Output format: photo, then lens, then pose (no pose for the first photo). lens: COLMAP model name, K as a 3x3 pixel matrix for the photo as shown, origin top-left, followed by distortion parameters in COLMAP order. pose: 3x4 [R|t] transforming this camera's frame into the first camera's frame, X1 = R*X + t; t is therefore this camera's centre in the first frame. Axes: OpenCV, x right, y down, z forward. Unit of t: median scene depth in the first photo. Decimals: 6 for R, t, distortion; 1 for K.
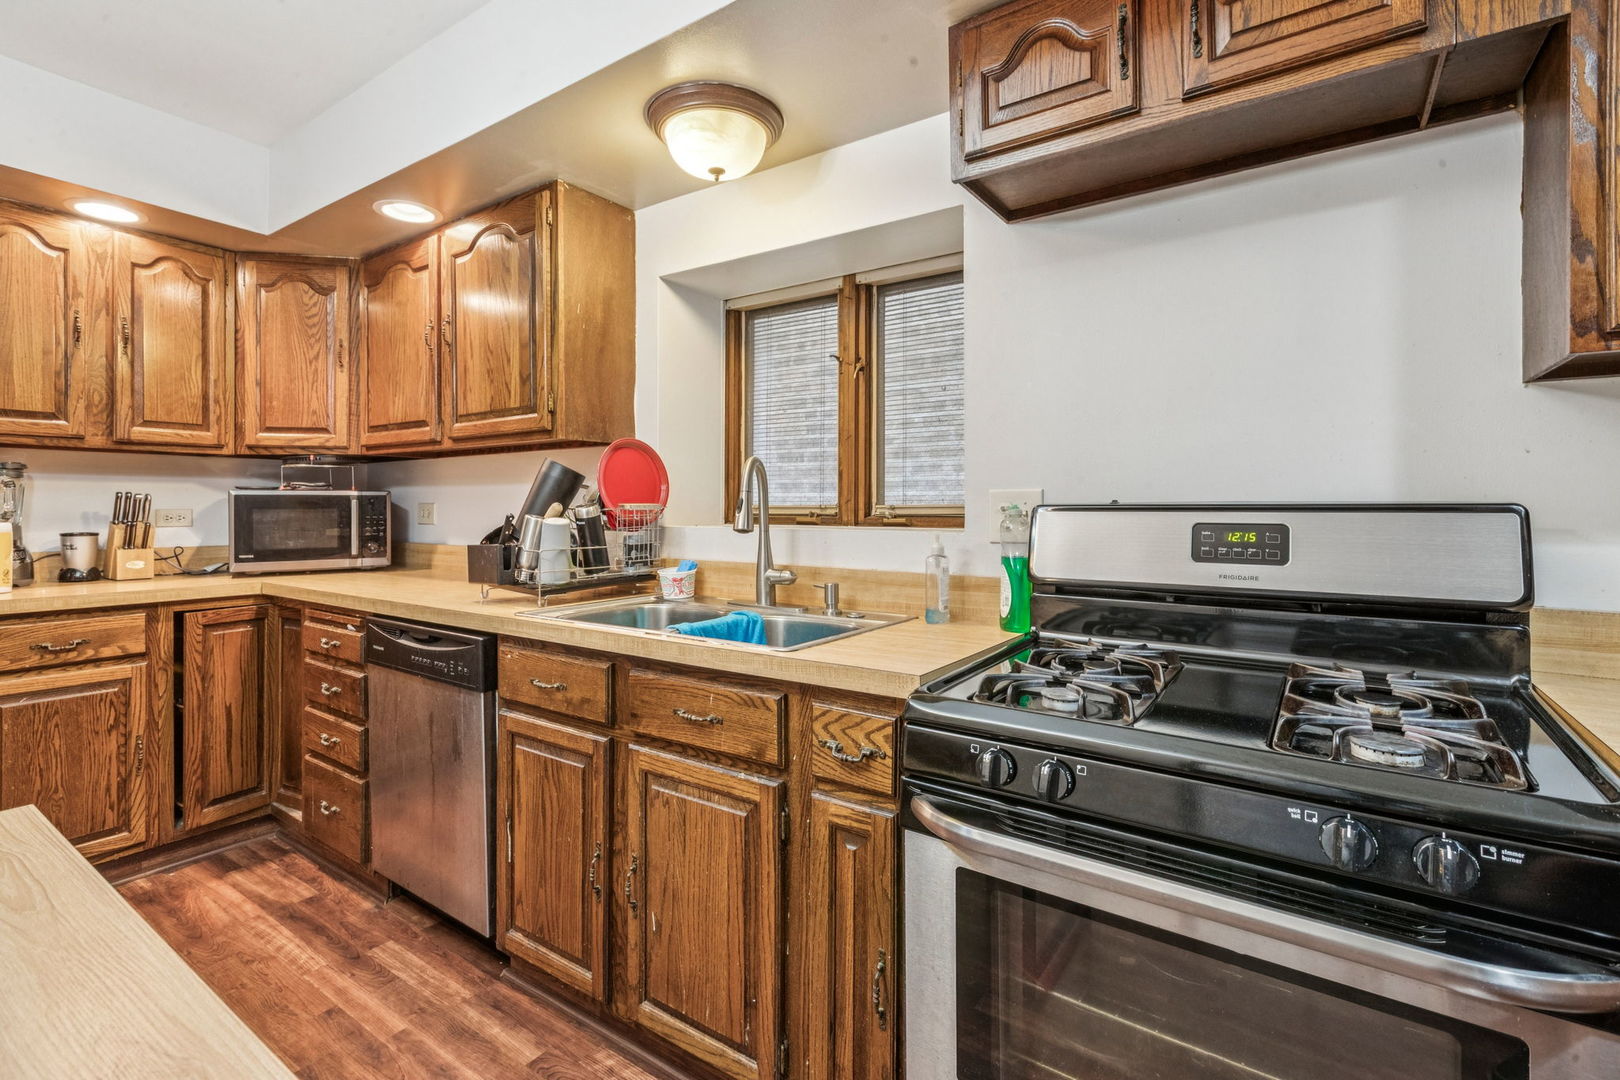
lens RADIAL K [[736.4, 0, 807.8], [0, 736.4, 505.0], [0, 0, 1]] dist [0.005620, 0.000073]
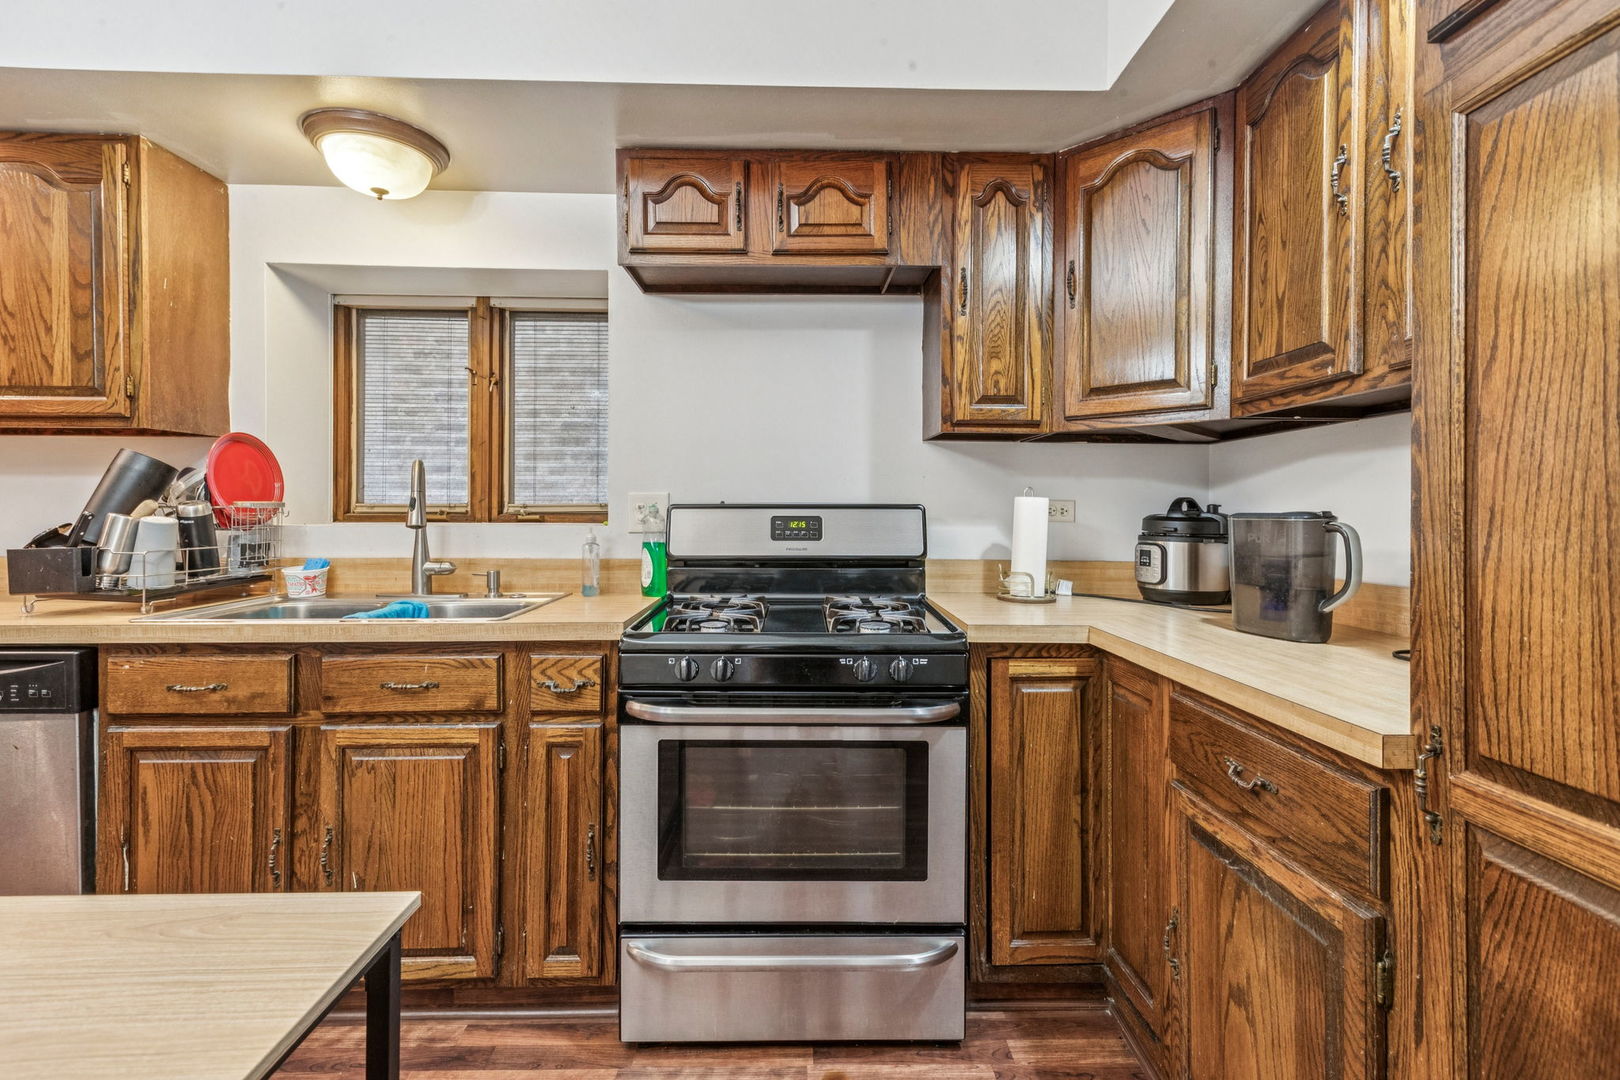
lens RADIAL K [[736.4, 0, 807.4], [0, 736.4, 505.4], [0, 0, 1]] dist [0.005620, 0.000073]
pose [[0.809308, 0.004051, 0.587370, -0.282784], [-0.003760, 0.999991, -0.001716, 0.003313], [-0.587372, -0.000820, 0.809317, -0.263116]]
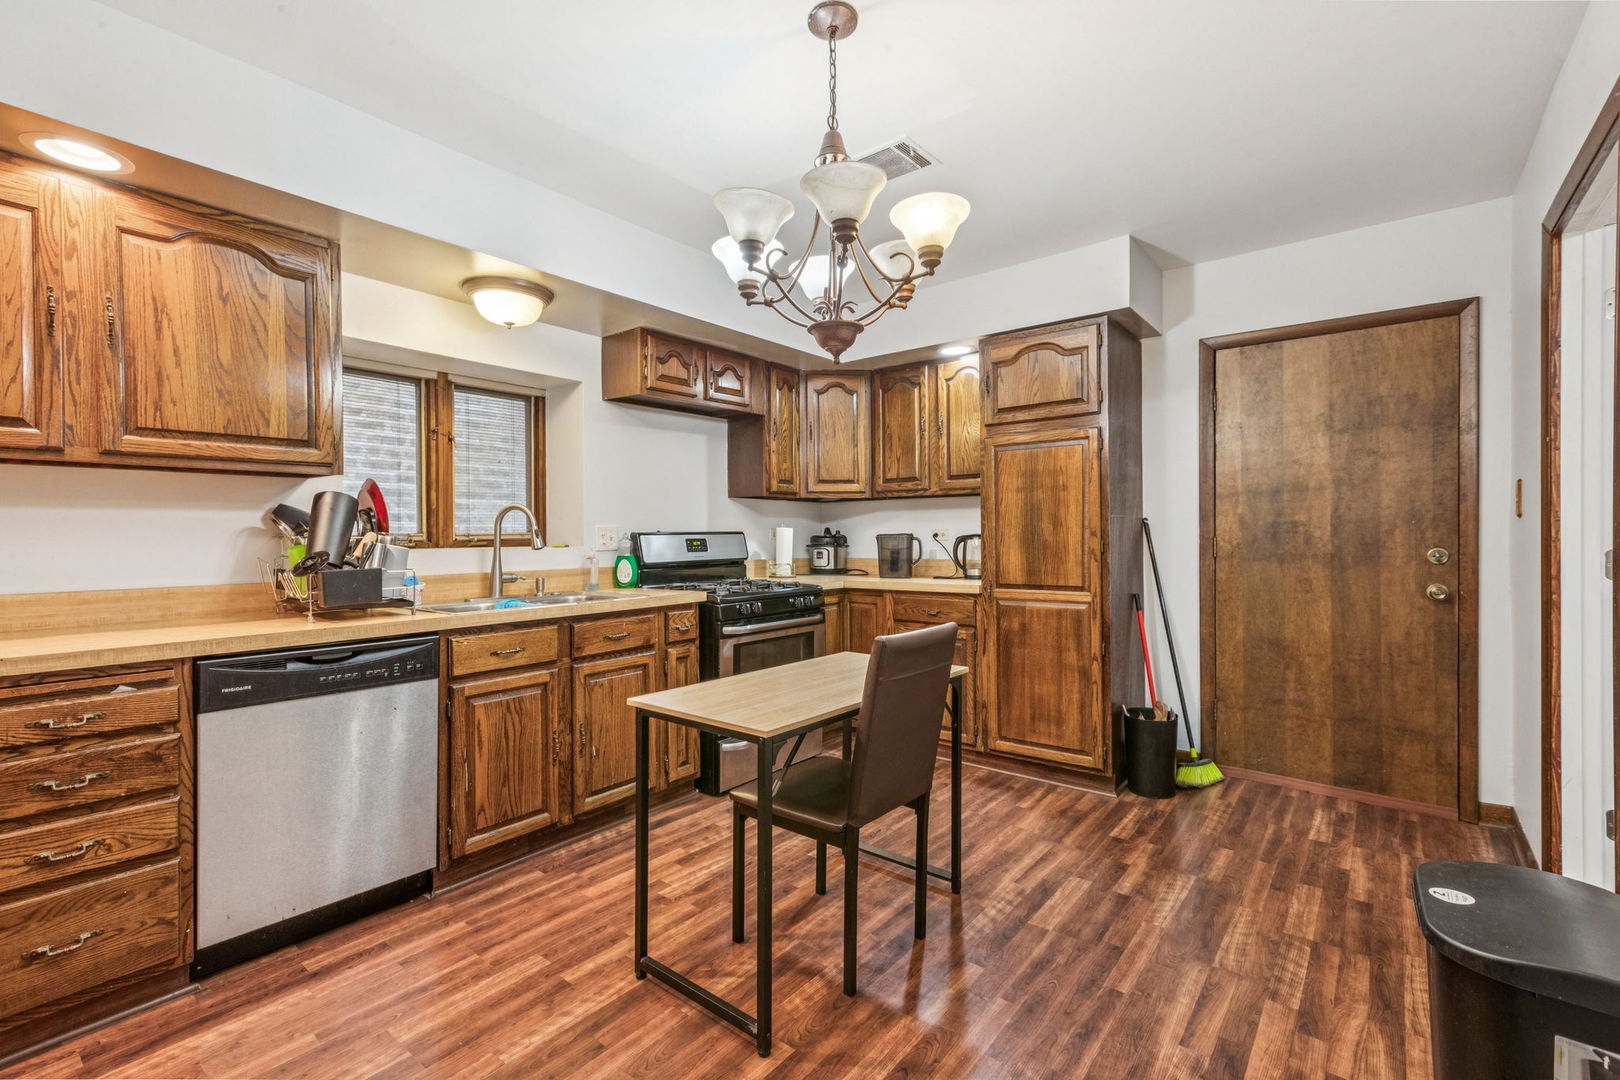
lens RADIAL K [[736.4, 0, 815.8], [0, 736.4, 528.1], [0, 0, 1]] dist [0.005620, 0.000073]
pose [[0.057159, 0.003684, 0.998358, -1.892082], [0.004285, 0.999983, -0.003935, -0.002309], [-0.998356, 0.004503, 0.057142, 0.285812]]
